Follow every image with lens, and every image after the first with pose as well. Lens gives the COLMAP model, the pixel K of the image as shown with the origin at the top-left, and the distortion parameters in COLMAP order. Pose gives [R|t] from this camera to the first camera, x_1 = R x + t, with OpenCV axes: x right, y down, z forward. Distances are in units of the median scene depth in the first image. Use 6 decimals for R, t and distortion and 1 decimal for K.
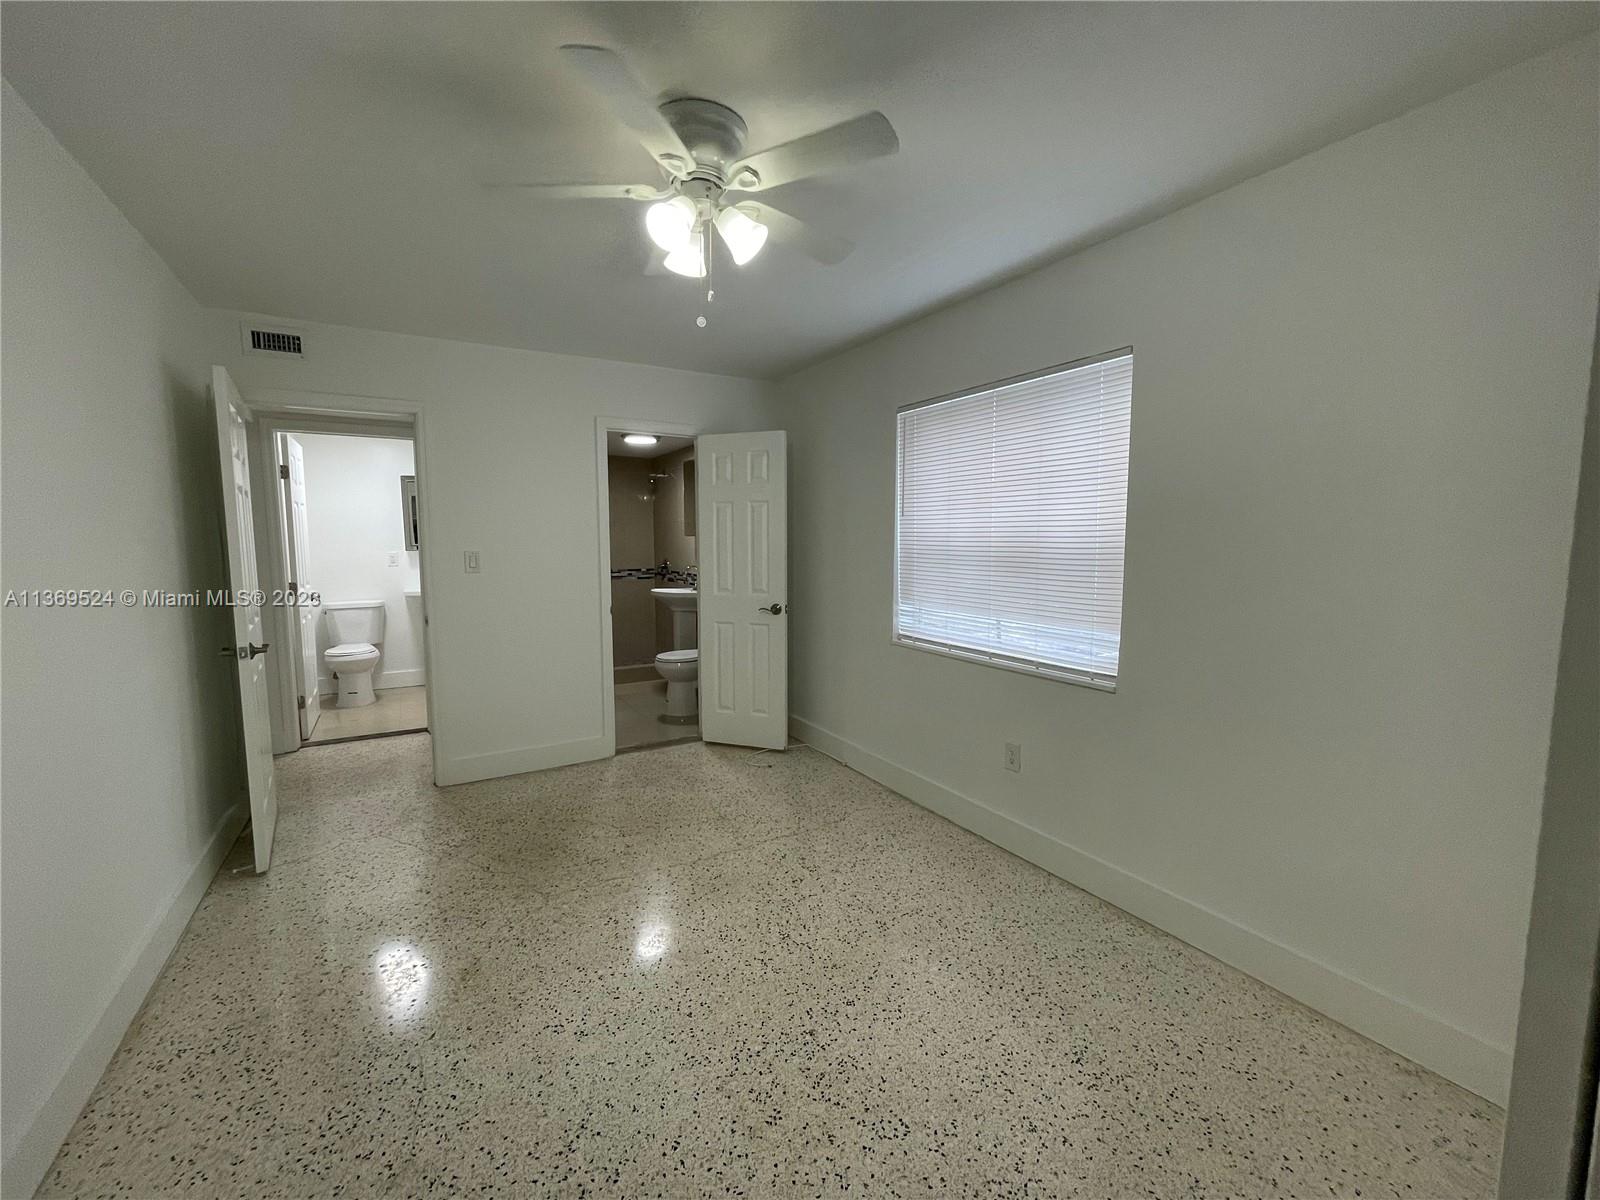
lens RADIAL K [[648.6, 0, 794.1], [0, 648.6, 595.8], [0, 0, 1]] dist [-0.004634, -0.000354]
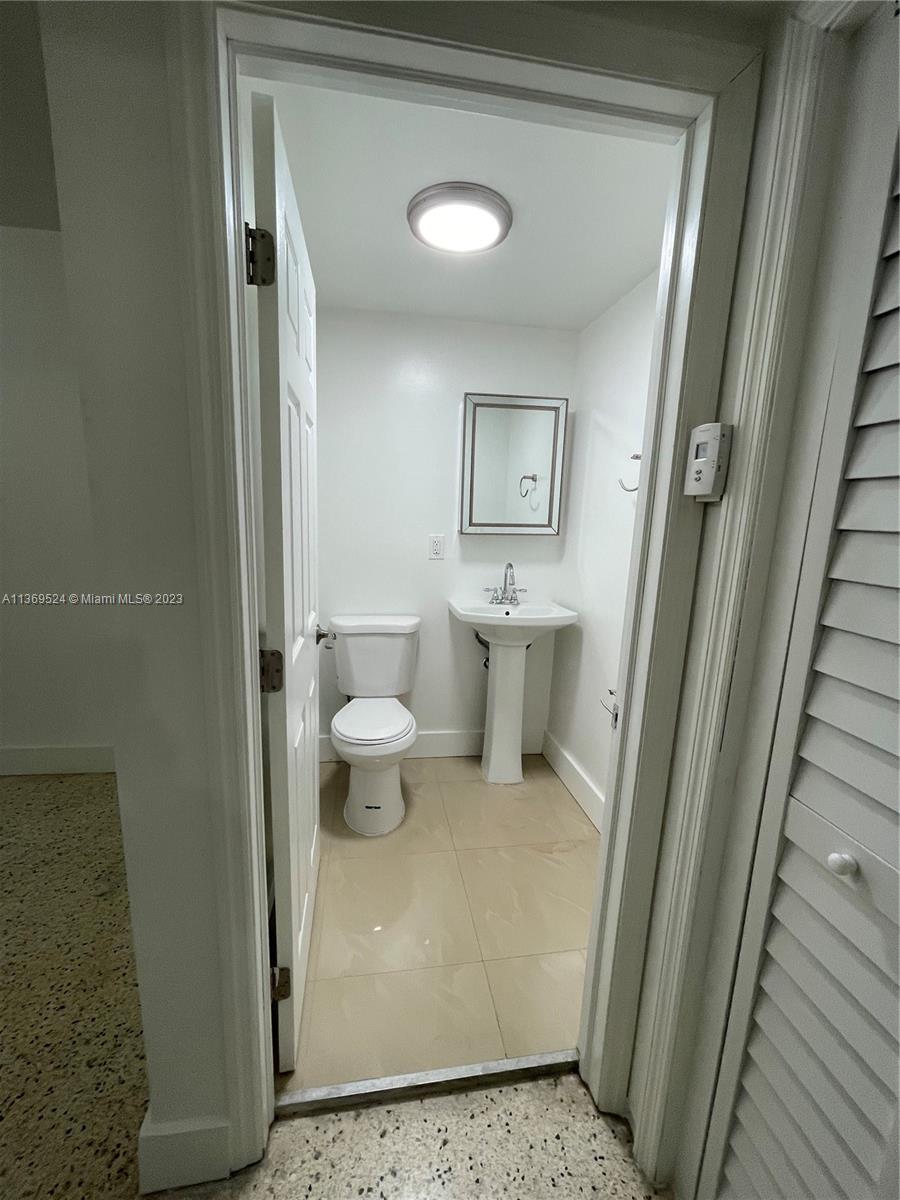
lens RADIAL K [[486.5, 0, 445.7], [0, 486.5, 597.0], [0, 0, 1]] dist [-0.004634, -0.000354]
pose [[0.929395, 0.098611, -0.355670, -0.833328], [-0.070190, 0.993284, 0.091979, -0.097541], [0.362352, -0.060521, 0.930074, 1.099897]]
